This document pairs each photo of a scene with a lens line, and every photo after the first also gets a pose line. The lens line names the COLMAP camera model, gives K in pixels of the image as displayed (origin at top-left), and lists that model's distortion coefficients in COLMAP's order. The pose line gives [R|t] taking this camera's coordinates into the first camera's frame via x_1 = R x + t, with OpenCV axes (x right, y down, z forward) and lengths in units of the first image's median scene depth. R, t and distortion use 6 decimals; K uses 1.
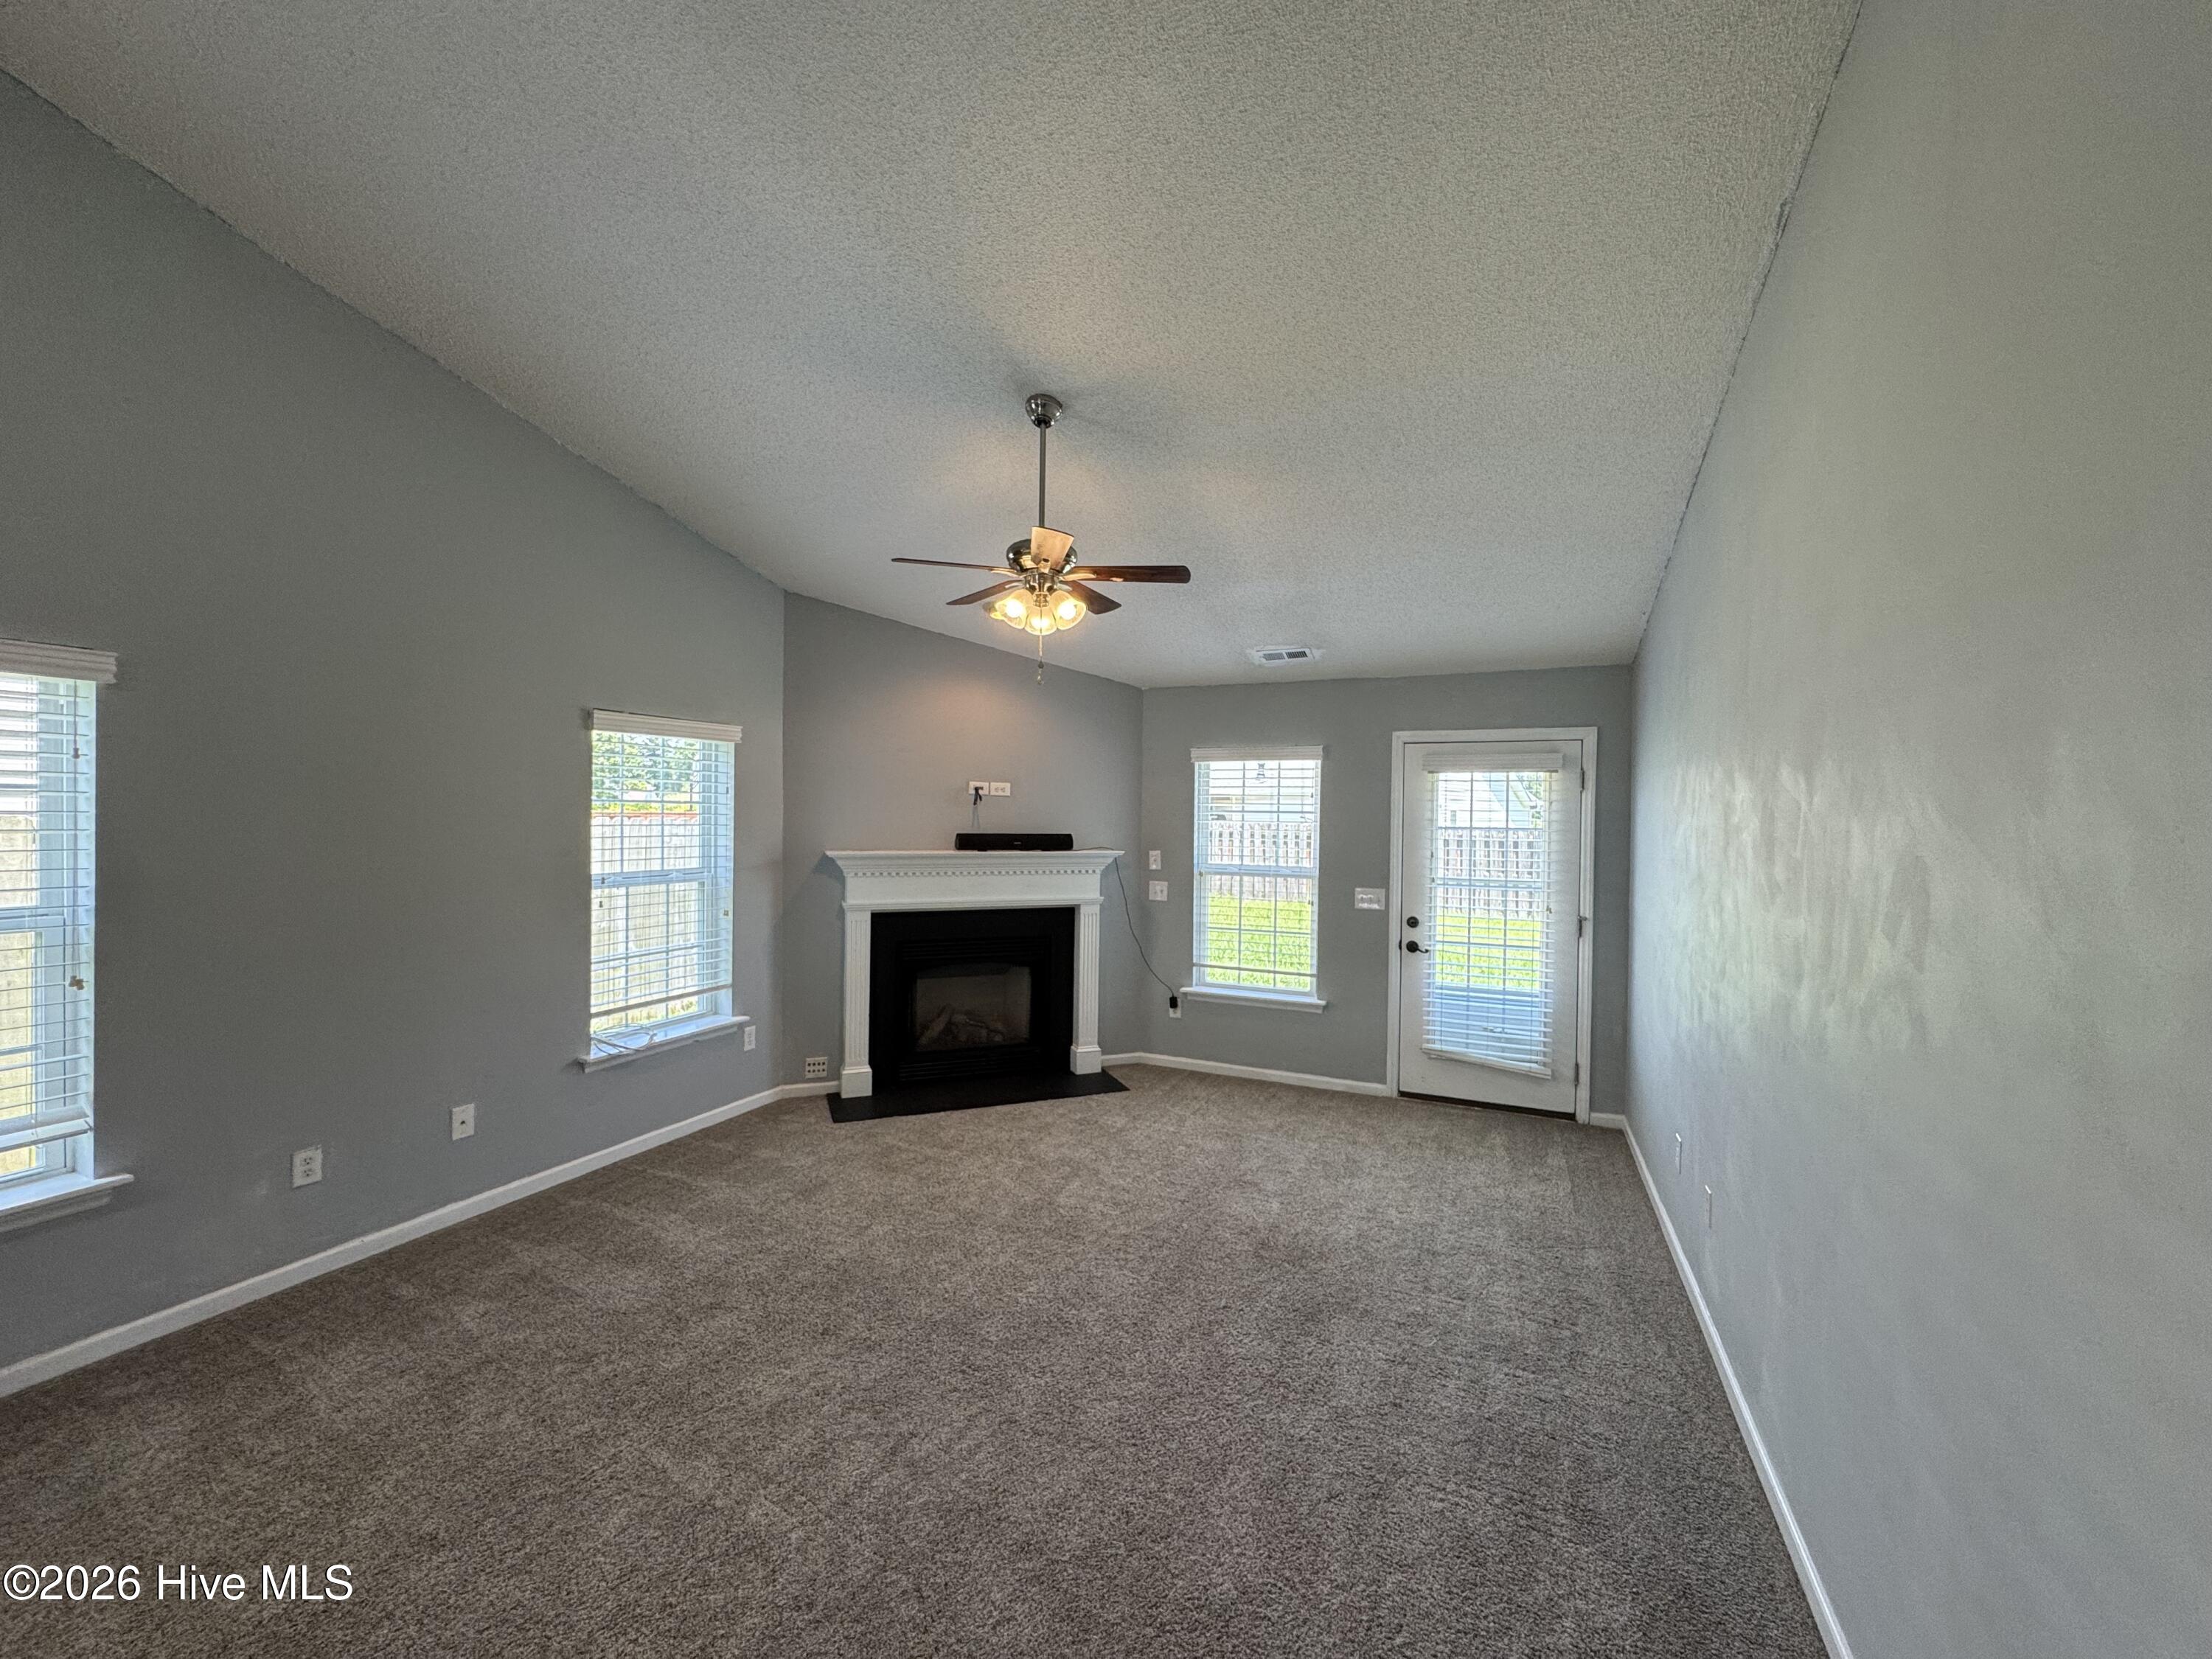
lens RADIAL K [[885.1, 0, 1106.0], [0, 885.1, 829.5], [0, 0, 1]] dist [-0.000052, -0.000047]
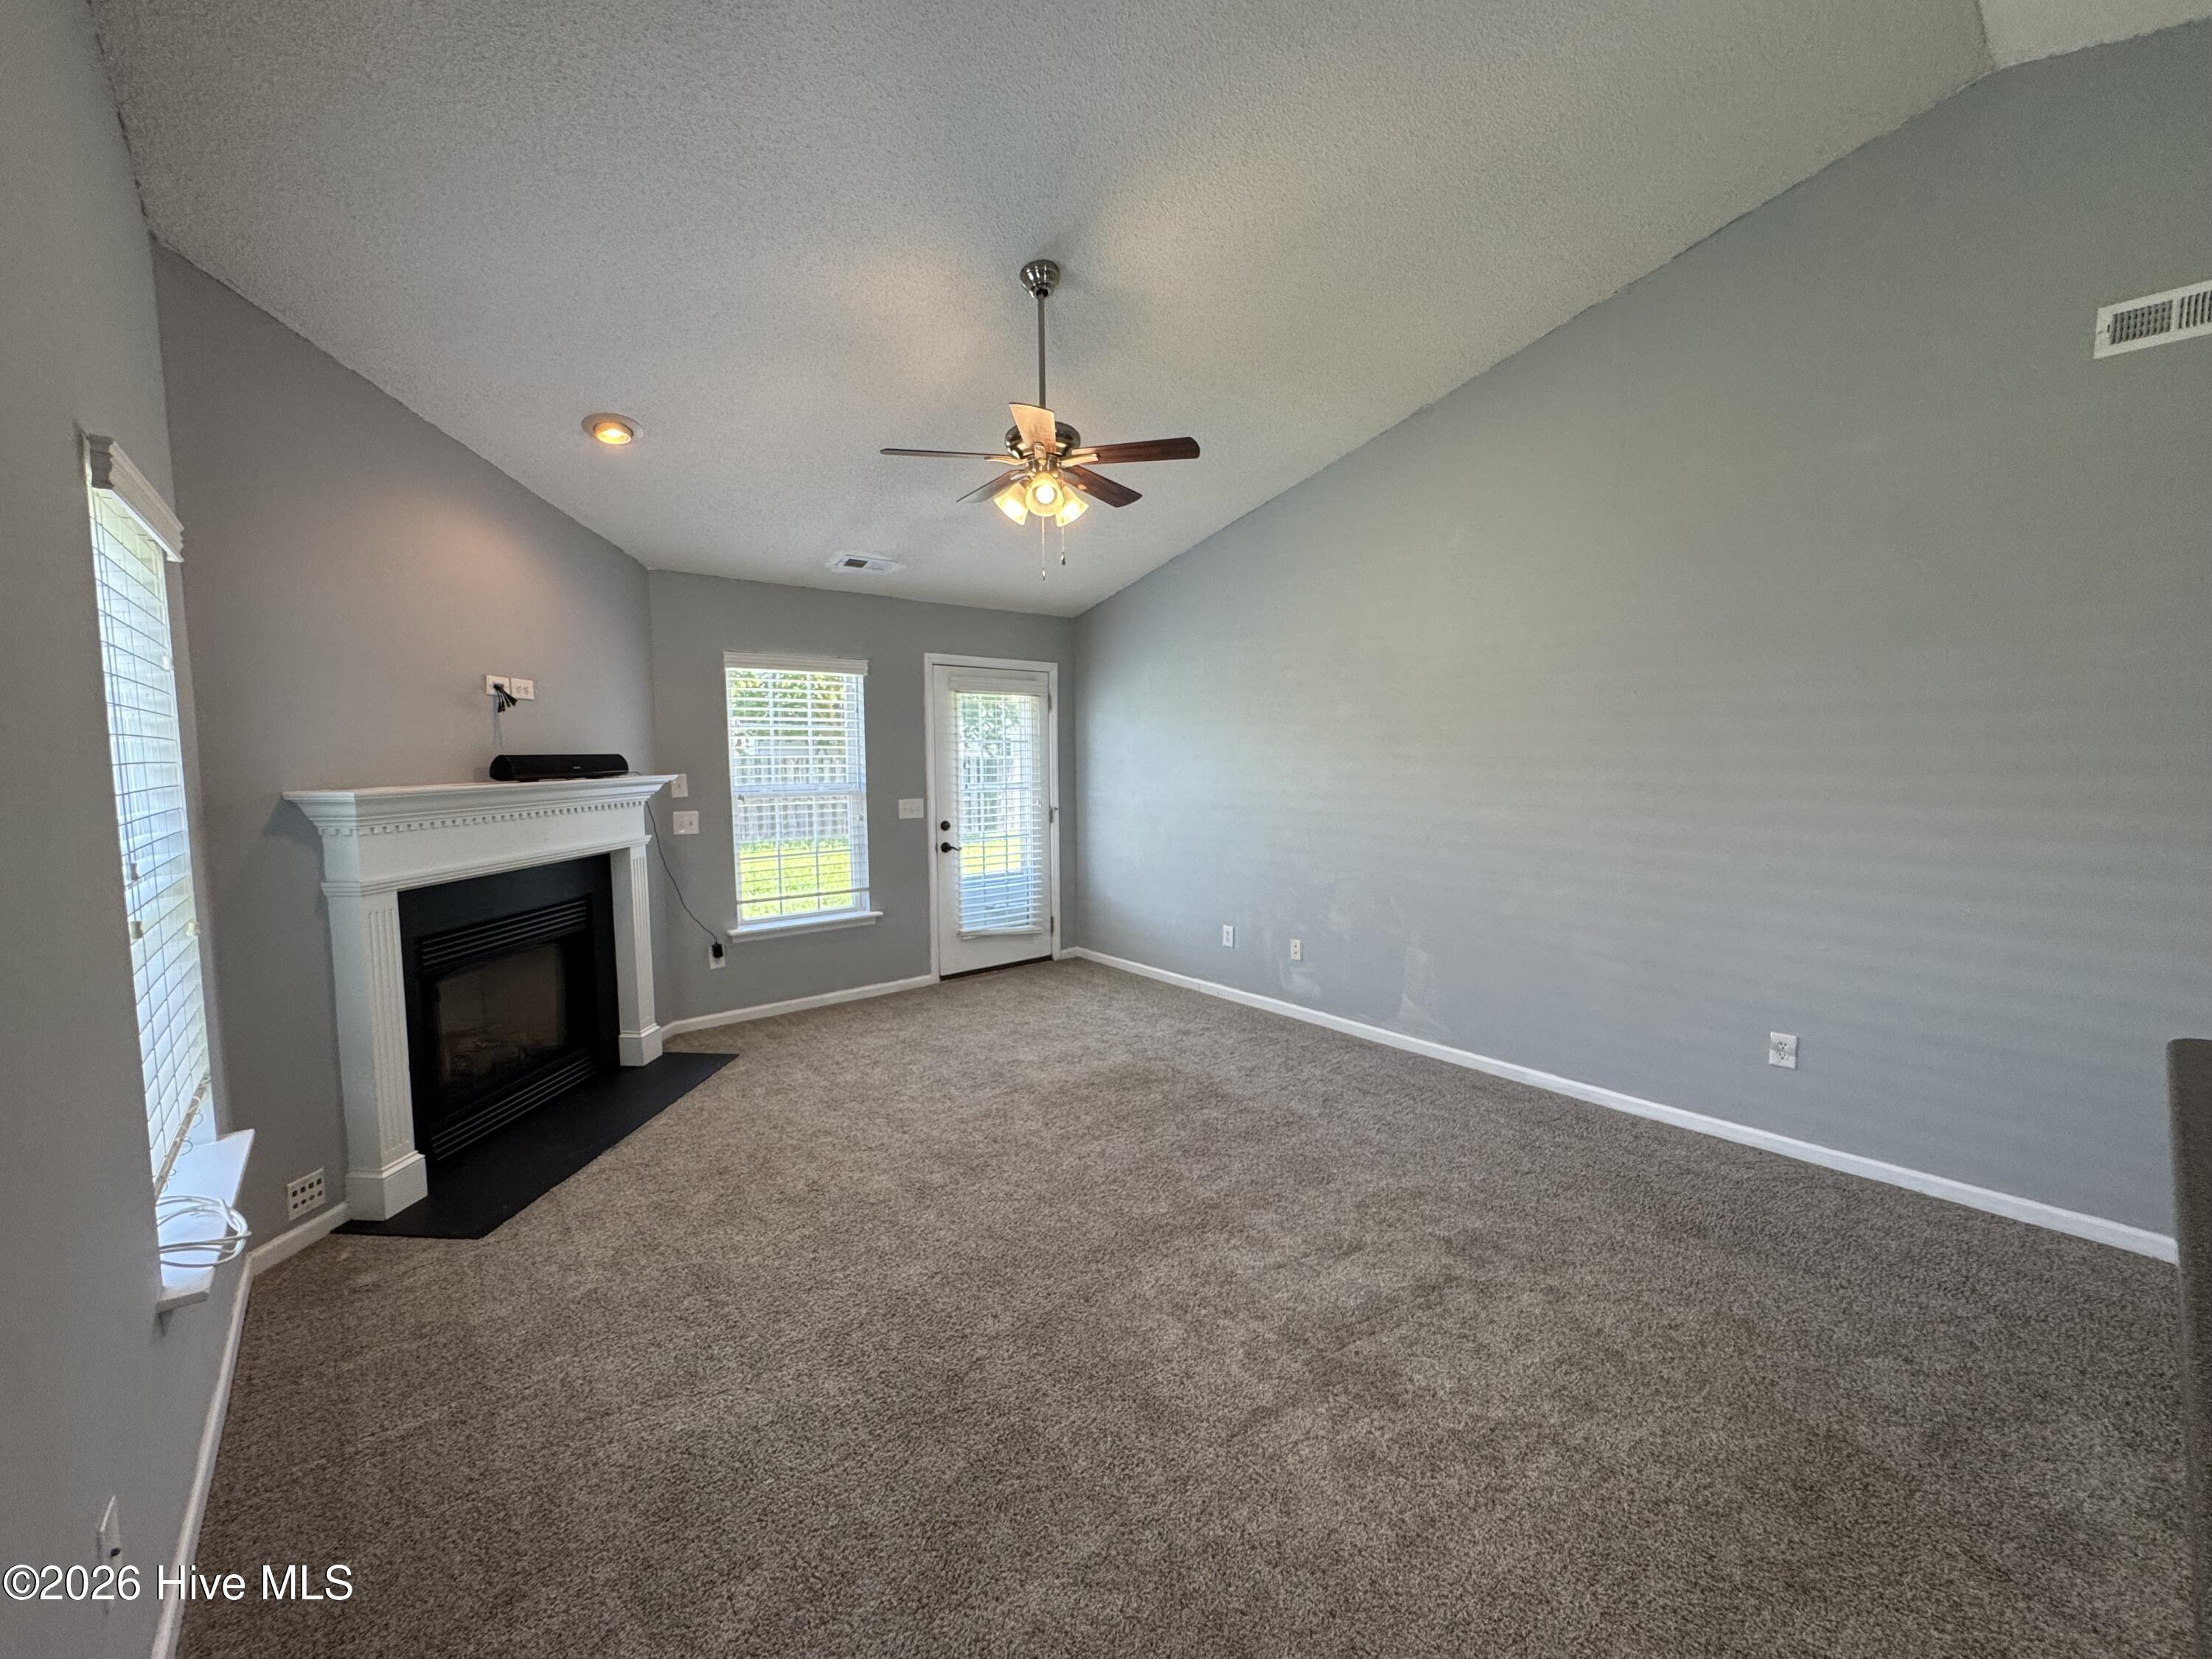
lens RADIAL K [[885.1, 0, 1106.0], [0, 885.1, 829.5], [0, 0, 1]] dist [-0.000052, -0.000047]
pose [[0.431004, -0.094665, 0.897371, -0.576407], [0.024396, 0.995341, 0.093282, 0.009304], [-0.902020, -0.018313, 0.431305, 0.329256]]
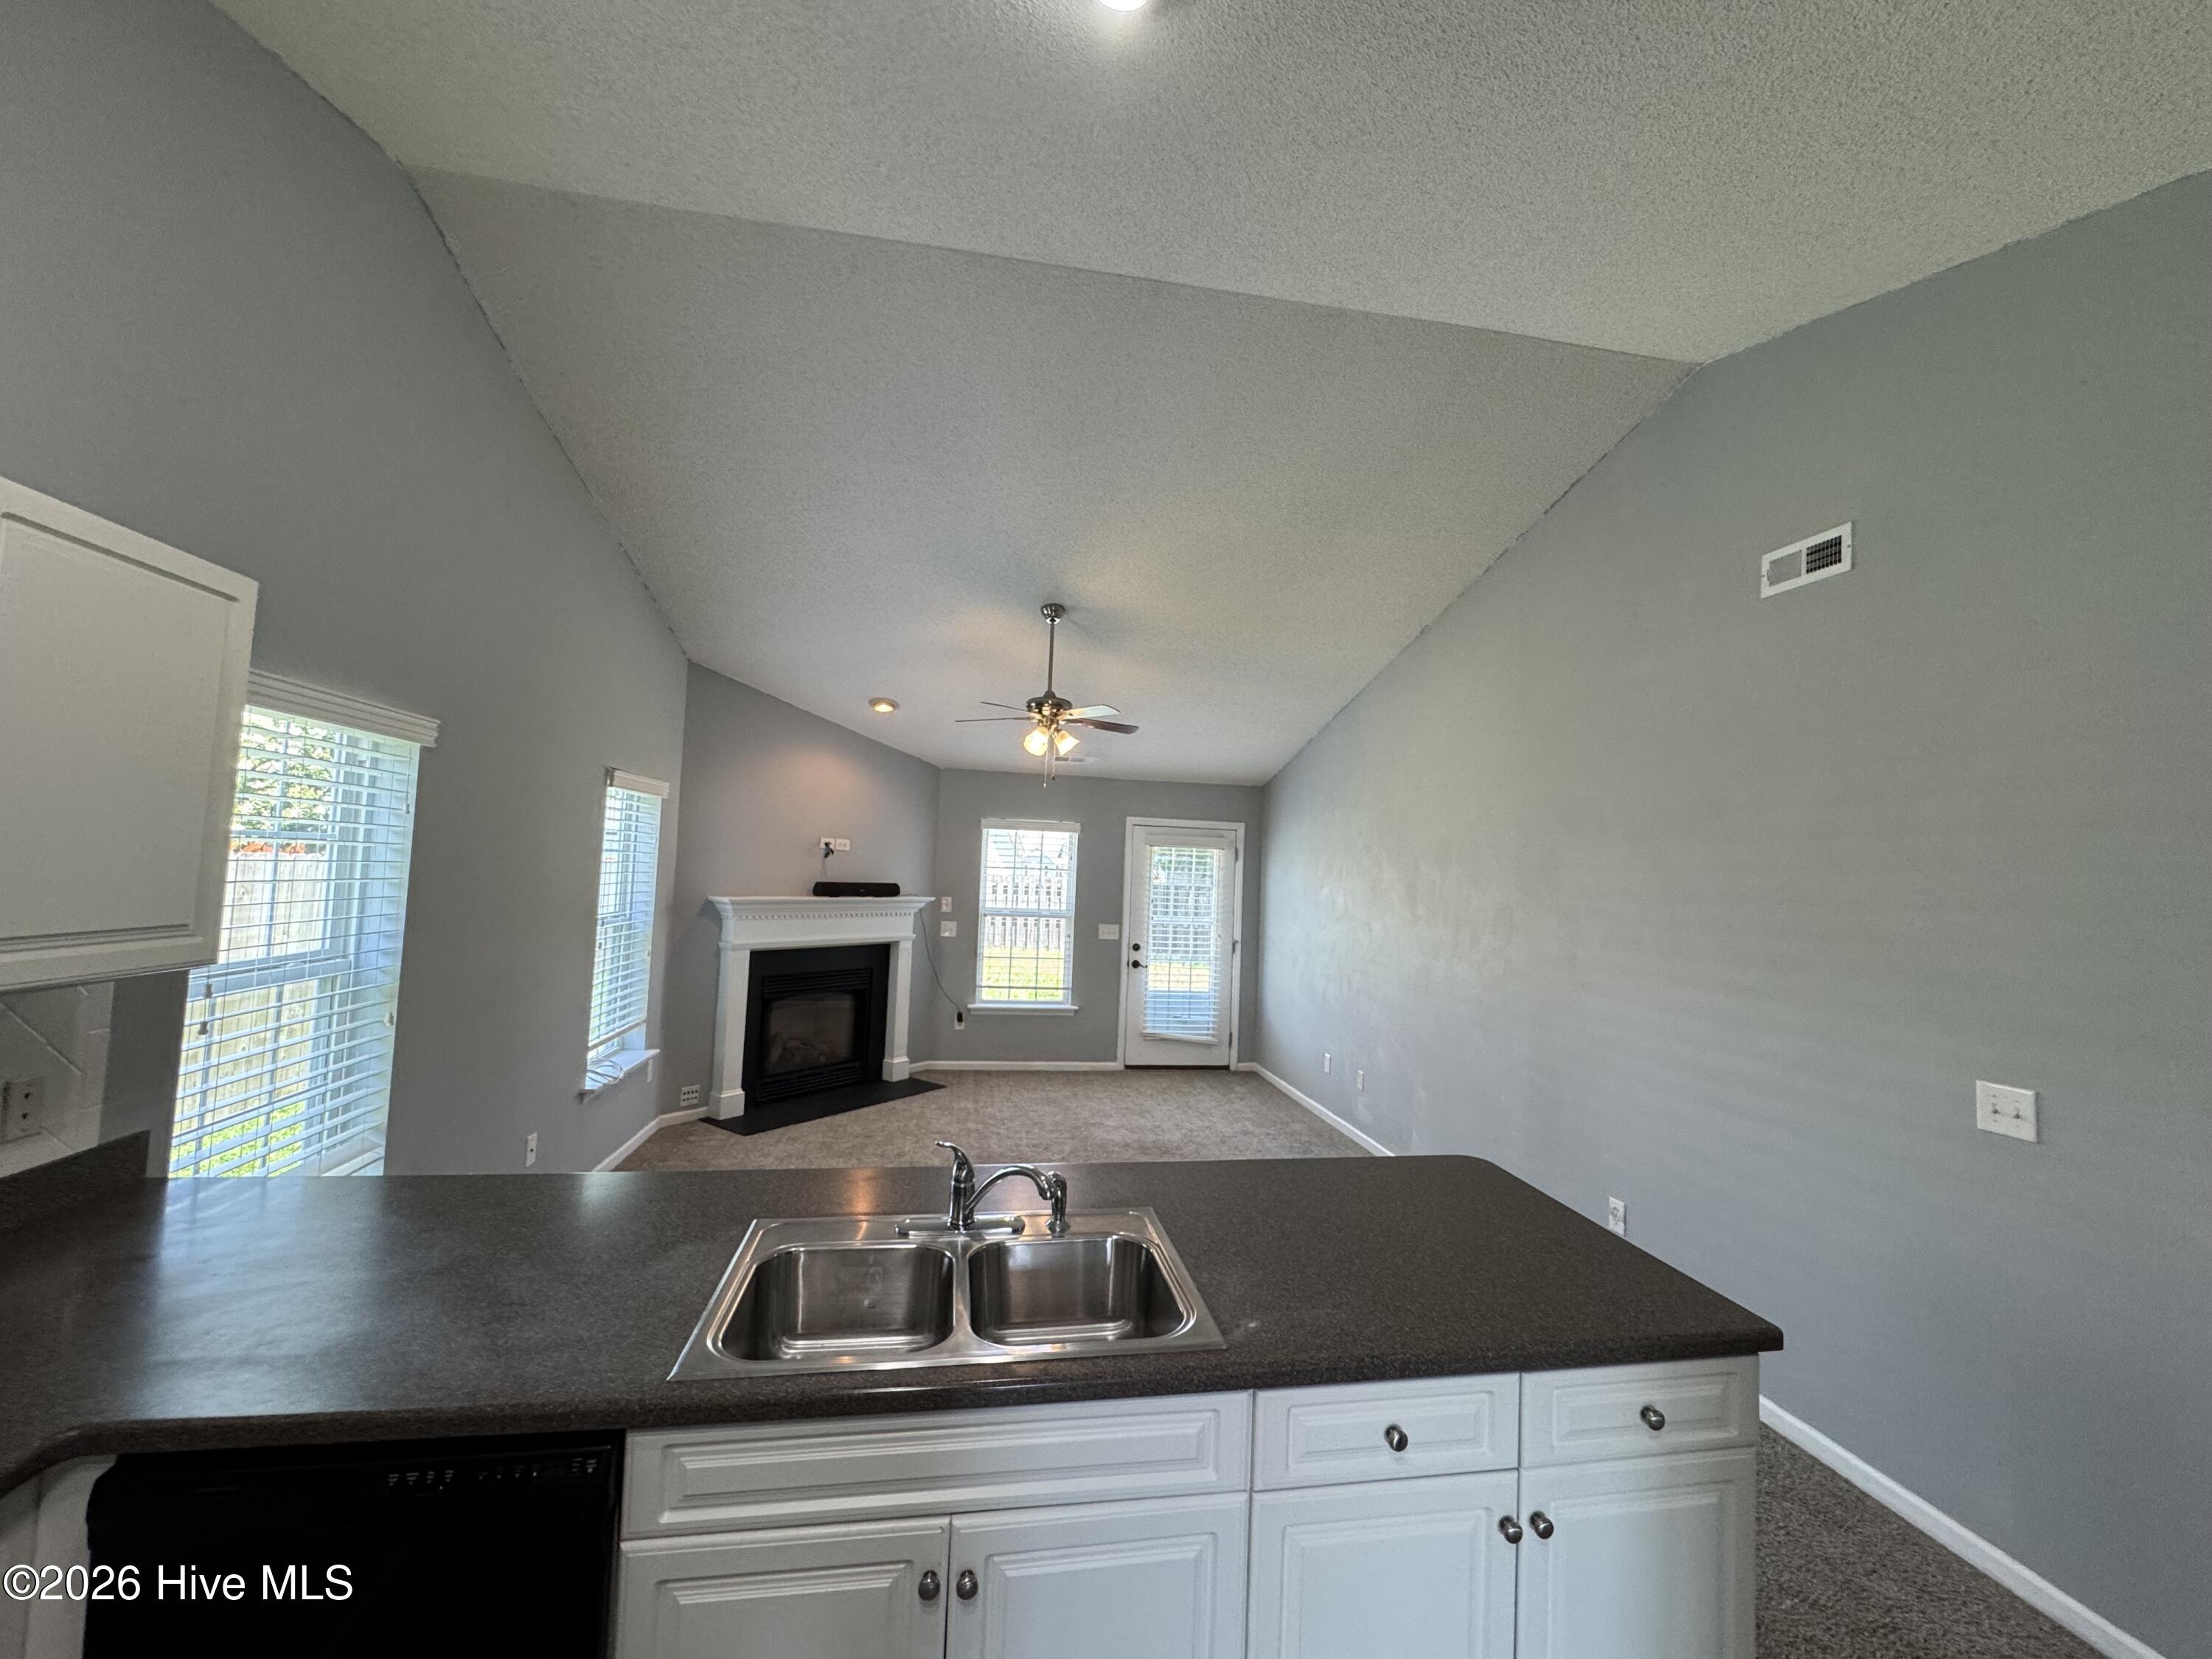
lens RADIAL K [[885.1, 0, 1106.0], [0, 885.1, 829.5], [0, 0, 1]] dist [-0.000052, -0.000047]
pose [[0.832786, 0.047499, 0.551553, -0.513272], [-0.020549, 0.998278, -0.054943, -0.008433], [-0.553213, 0.034422, 0.832328, -0.199112]]
